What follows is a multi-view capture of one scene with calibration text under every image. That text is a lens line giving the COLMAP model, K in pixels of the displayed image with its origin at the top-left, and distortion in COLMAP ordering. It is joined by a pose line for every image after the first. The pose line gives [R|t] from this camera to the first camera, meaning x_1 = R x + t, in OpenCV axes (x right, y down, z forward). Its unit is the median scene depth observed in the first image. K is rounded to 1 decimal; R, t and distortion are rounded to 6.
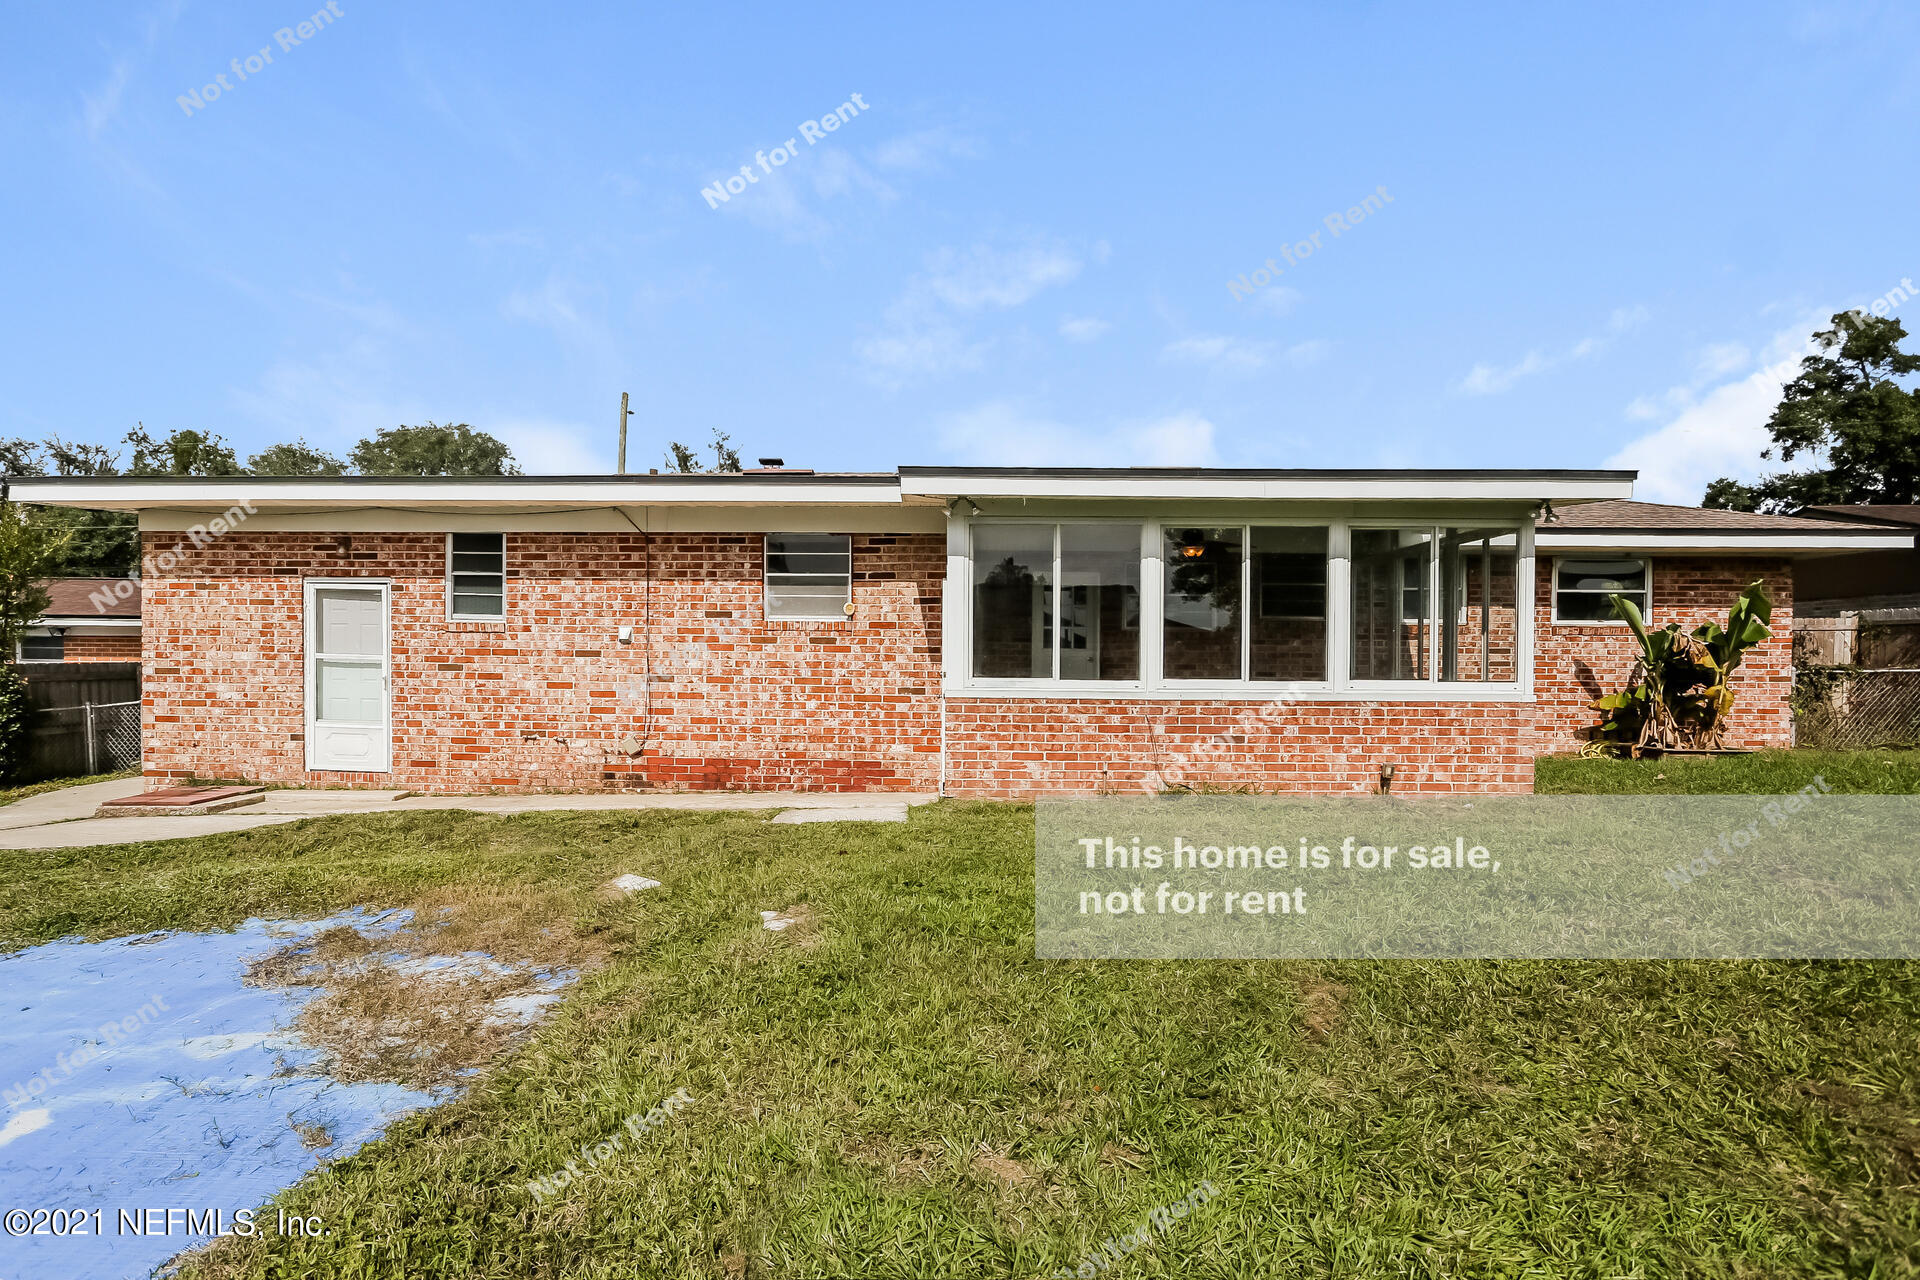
lens RADIAL K [[971.3, 0, 946.0], [0, 971.3, 622.9], [0, 0, 1]] dist [-0.063943, 0.035151]
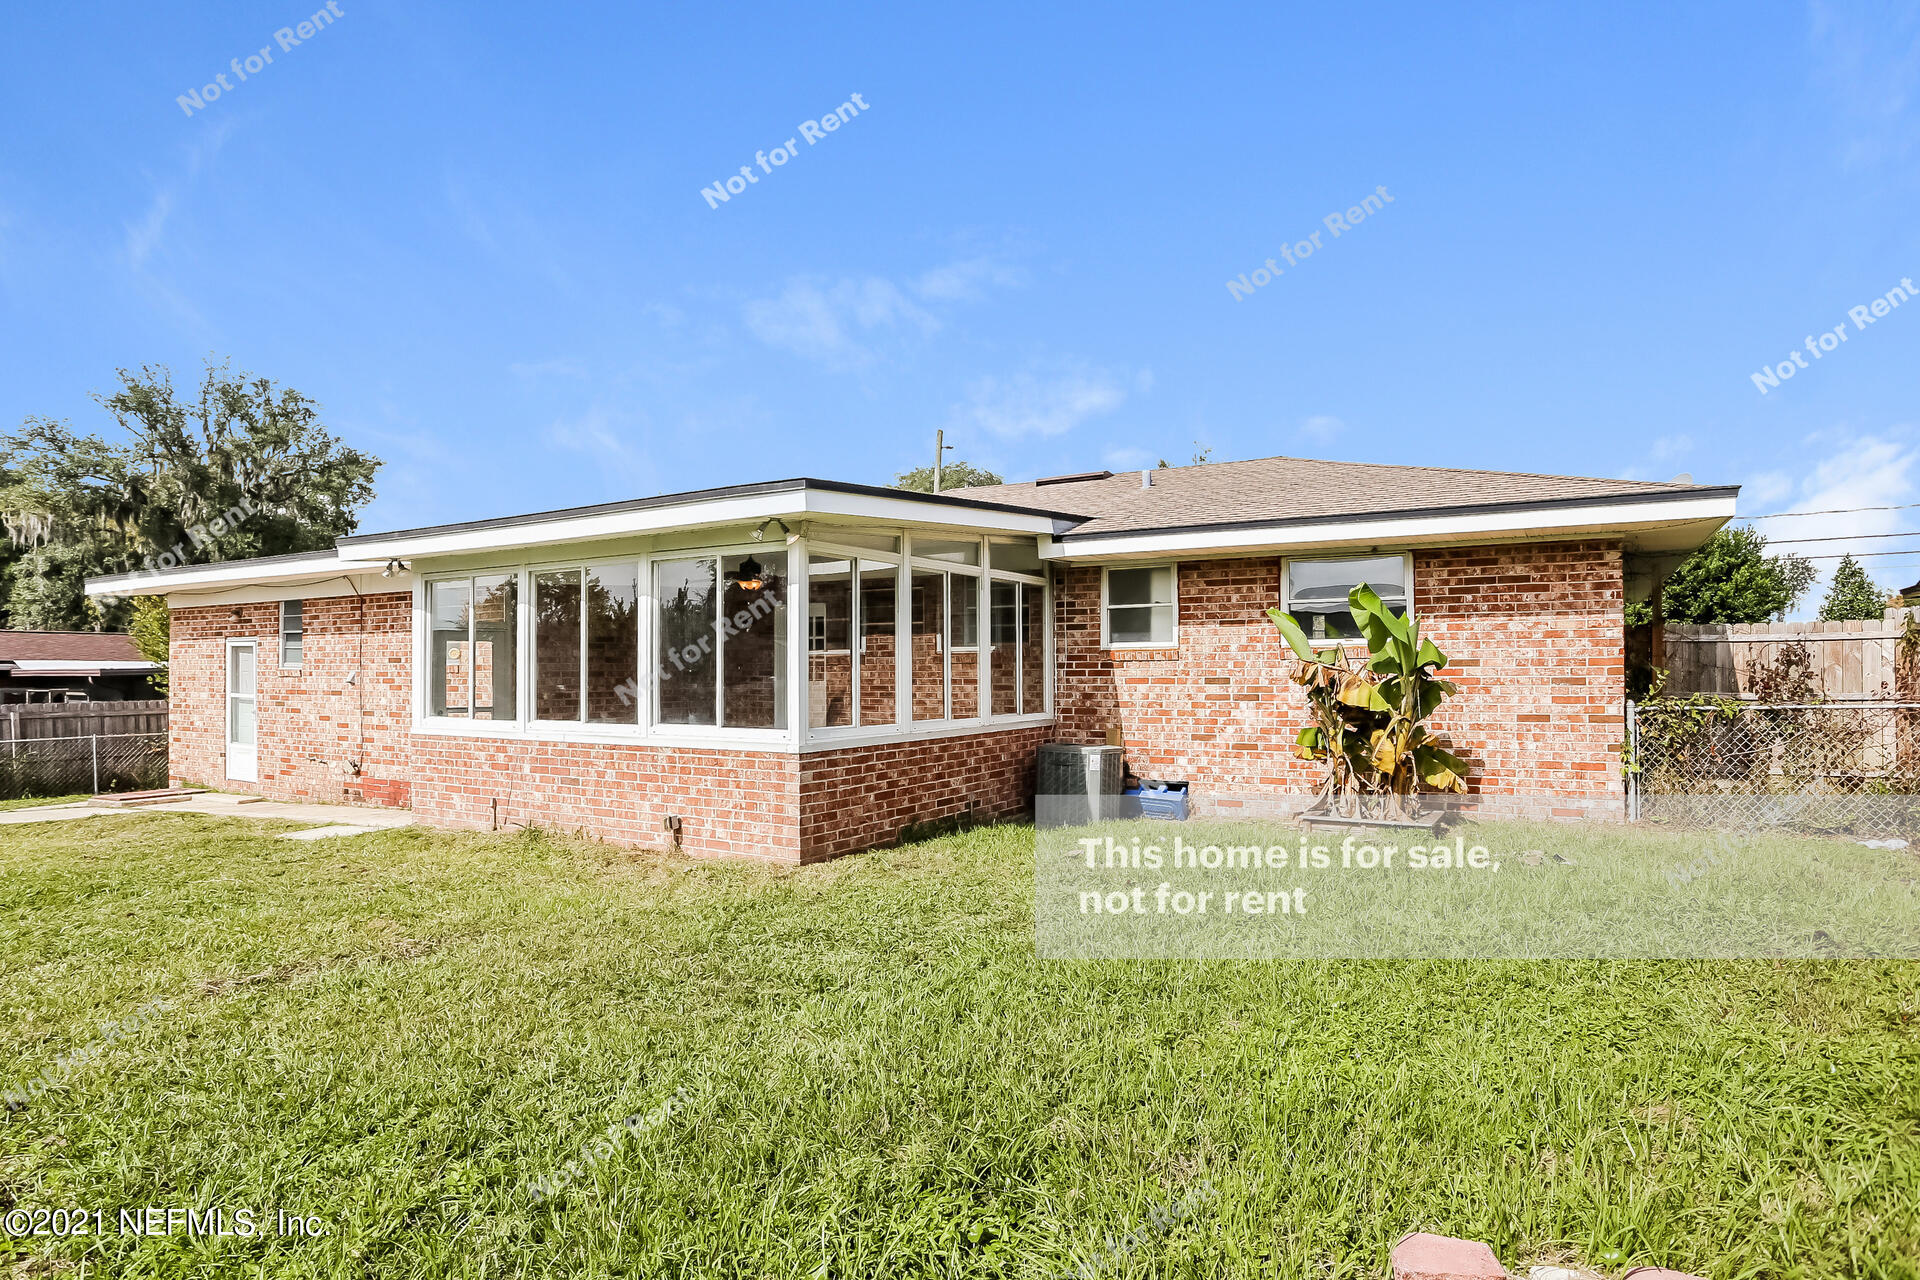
lens RADIAL K [[971.3, 0, 946.0], [0, 971.3, 622.9], [0, 0, 1]] dist [-0.063943, 0.035151]
pose [[0.903560, -0.035929, -0.426952, 0.885428], [0.027965, 0.999298, -0.024911, -0.006352], [0.427548, 0.010569, 0.903931, 0.217885]]
